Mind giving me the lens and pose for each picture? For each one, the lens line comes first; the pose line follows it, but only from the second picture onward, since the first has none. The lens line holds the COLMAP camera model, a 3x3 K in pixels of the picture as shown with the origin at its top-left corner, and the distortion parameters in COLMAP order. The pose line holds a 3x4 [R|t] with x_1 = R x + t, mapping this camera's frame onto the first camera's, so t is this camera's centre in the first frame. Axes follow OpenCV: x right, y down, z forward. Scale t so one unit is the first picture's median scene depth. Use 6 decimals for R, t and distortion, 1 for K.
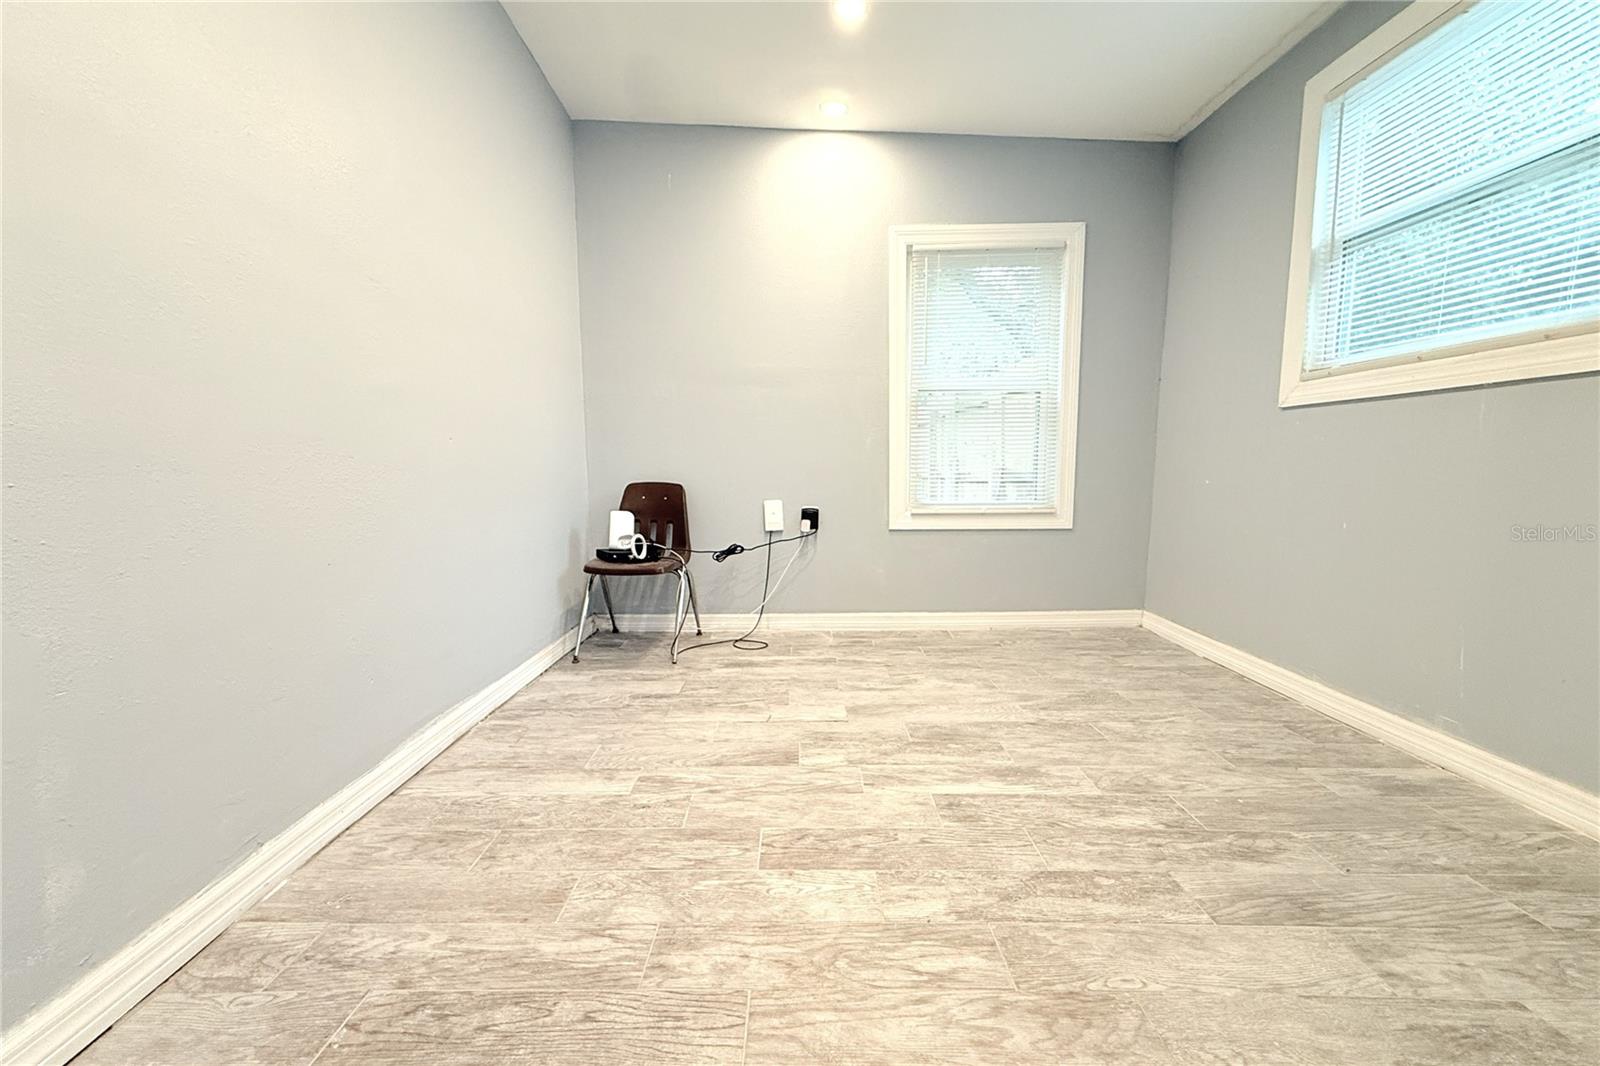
lens RADIAL K [[643.3, 0, 794.4], [0, 643.3, 533.9], [0, 0, 1]] dist [0.001988, -0.000112]
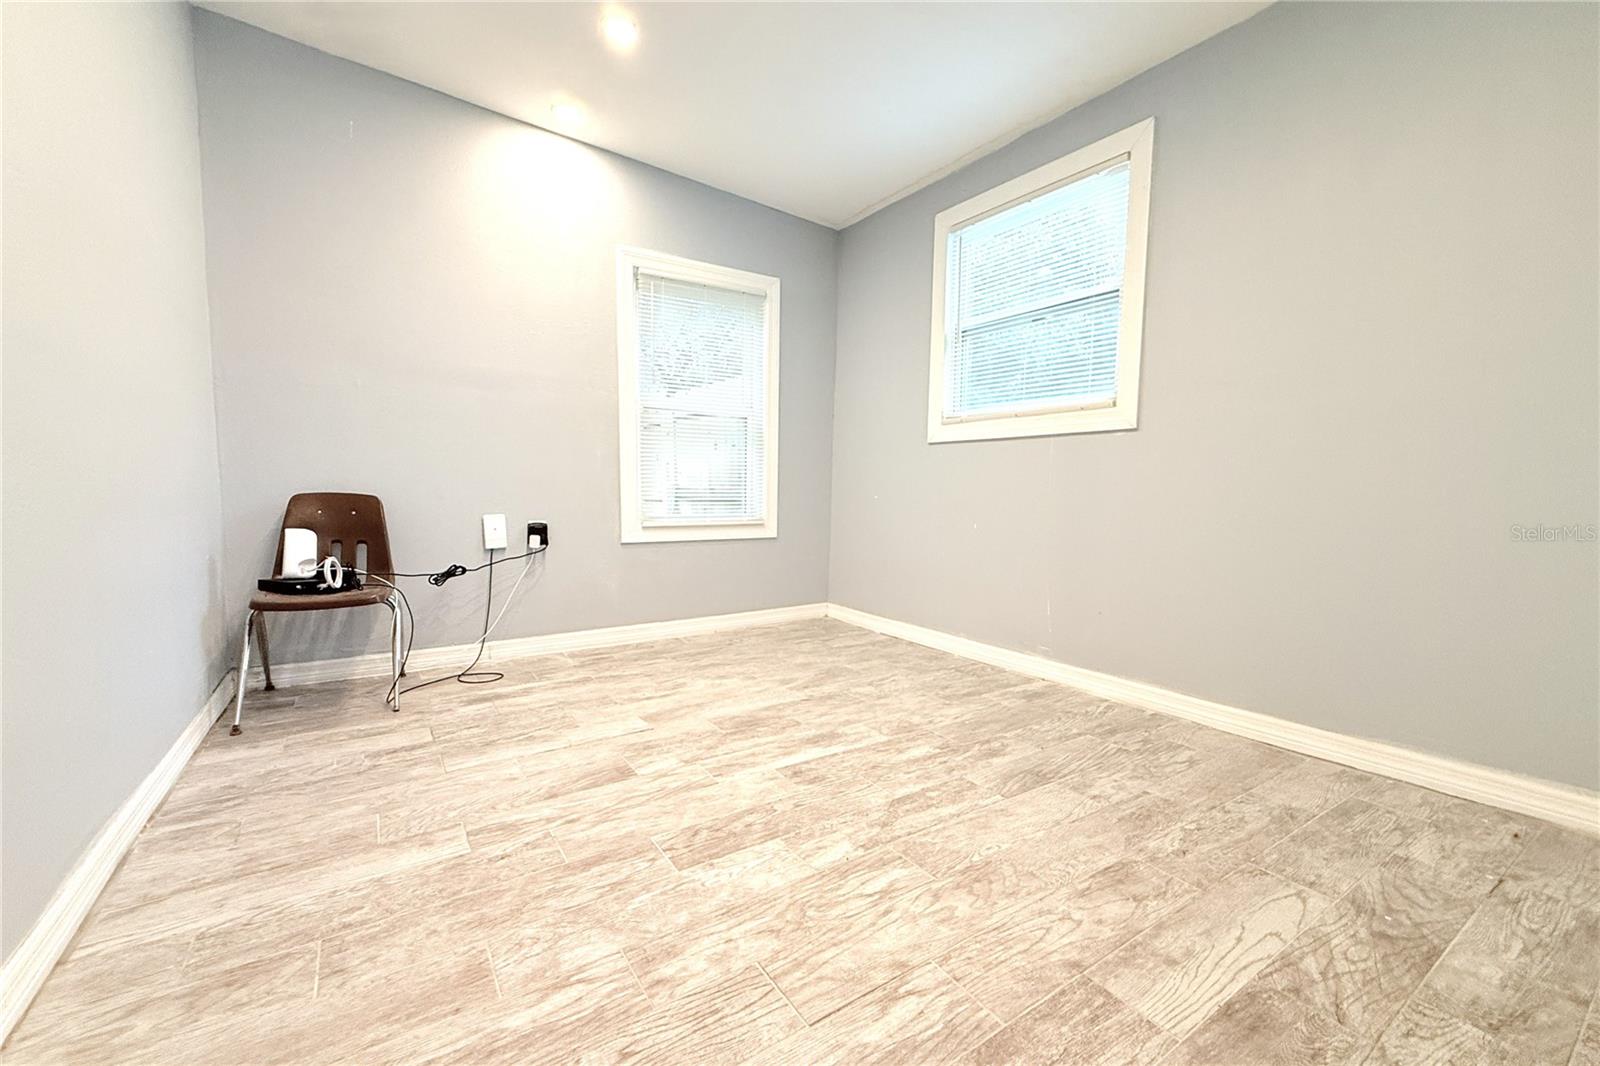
lens RADIAL K [[640.1, 0, 796.1], [0, 640.1, 534.1], [0, 0, 1]] dist [0.001812, 0.000122]
pose [[0.829203, -0.023265, 0.558463, -0.329857], [0.041394, 0.998946, -0.019847, 0.018807], [-0.557413, 0.039574, 0.829292, 0.039322]]
